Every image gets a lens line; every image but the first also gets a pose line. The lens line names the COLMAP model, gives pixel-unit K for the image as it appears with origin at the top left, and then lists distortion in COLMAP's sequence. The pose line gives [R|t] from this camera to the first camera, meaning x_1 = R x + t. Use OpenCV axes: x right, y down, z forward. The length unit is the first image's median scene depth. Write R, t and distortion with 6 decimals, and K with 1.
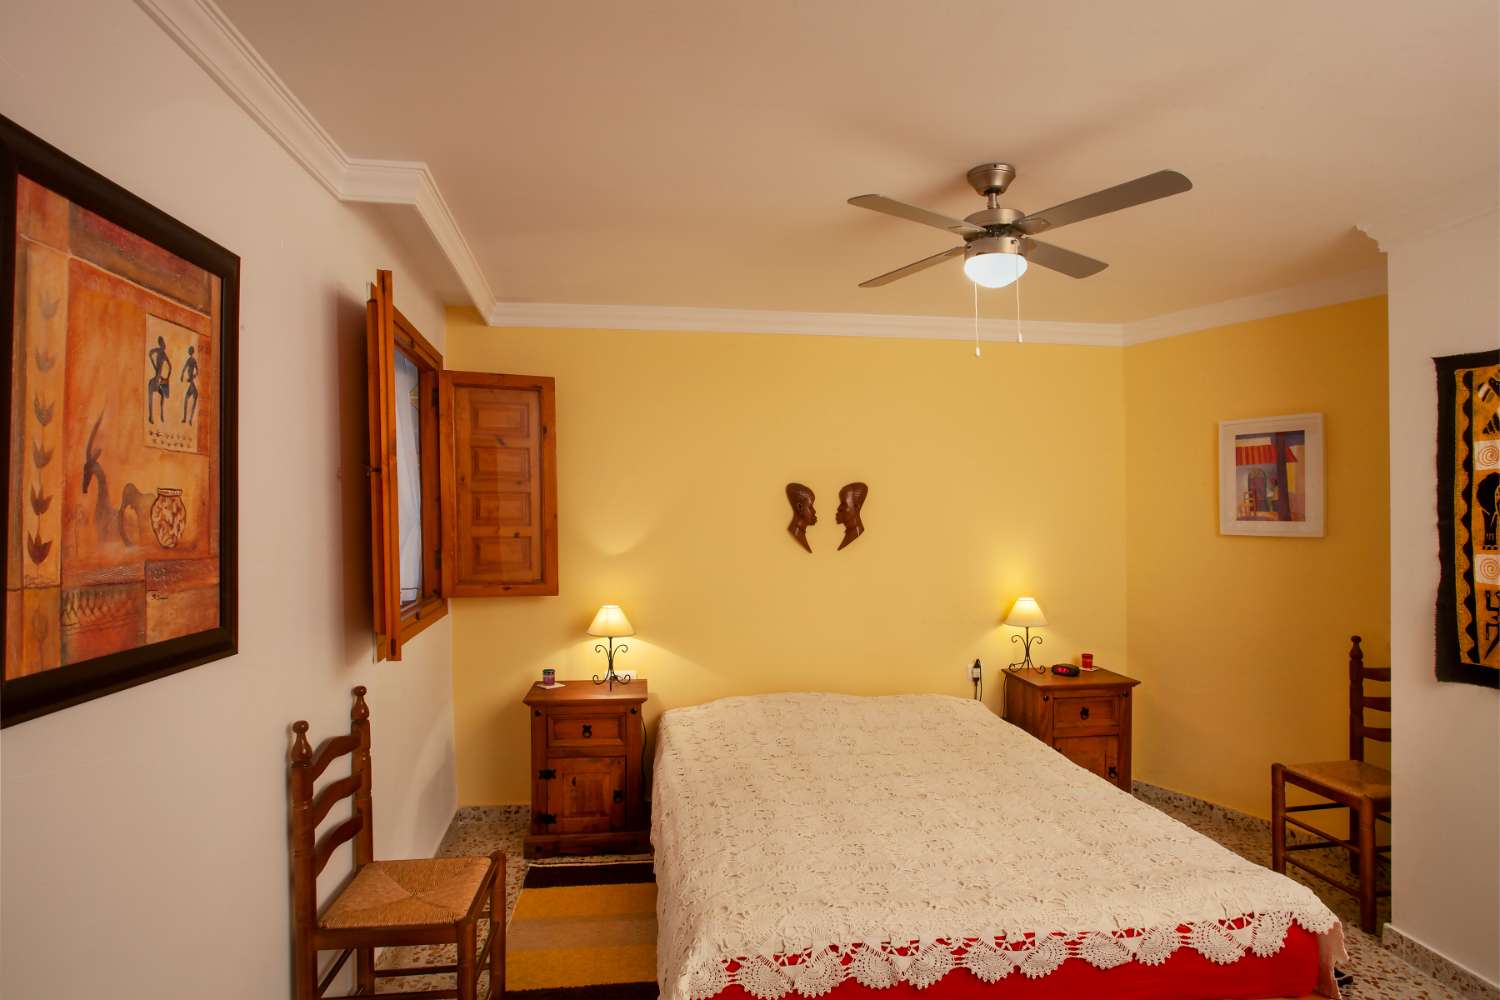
lens RADIAL K [[781.1, 0, 755.1], [0, 781.1, 525.3], [0, 0, 1]] dist [-0.070593, 0.000038]
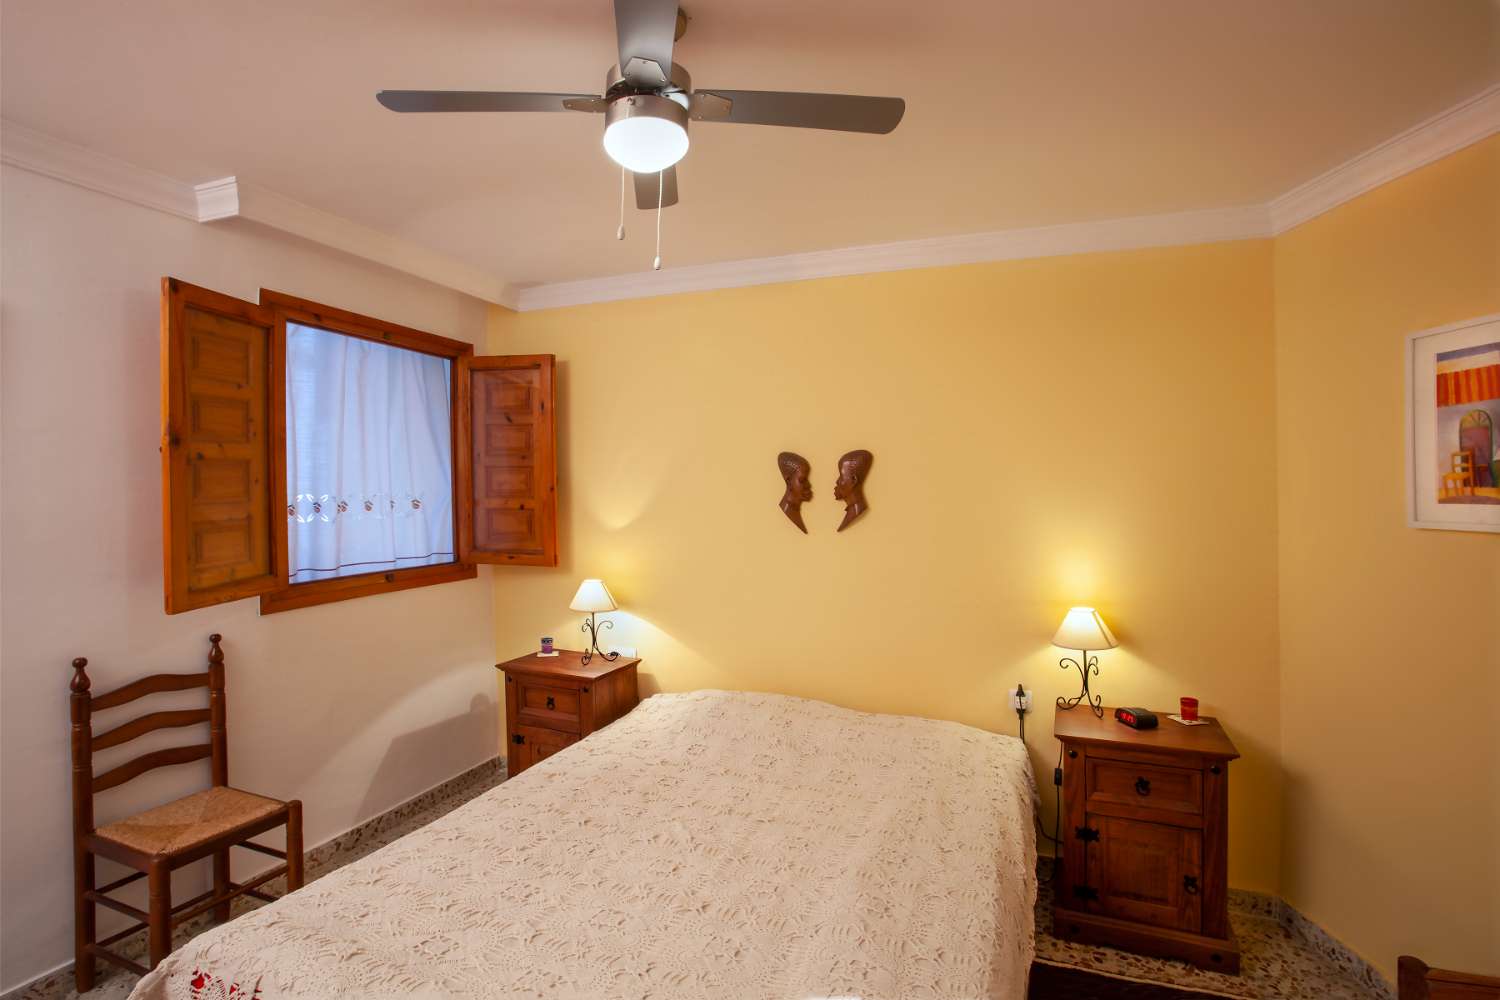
lens RADIAL K [[747.1, 0, 722.3], [0, 747.1, 495.4], [0, 0, 1]] dist [-0.067377, 0.016766]
pose [[0.861836, 0.009402, -0.507100, 0.451214], [-0.010702, 0.999943, 0.000351, -0.006773], [0.507074, 0.005125, 0.861887, 0.276507]]
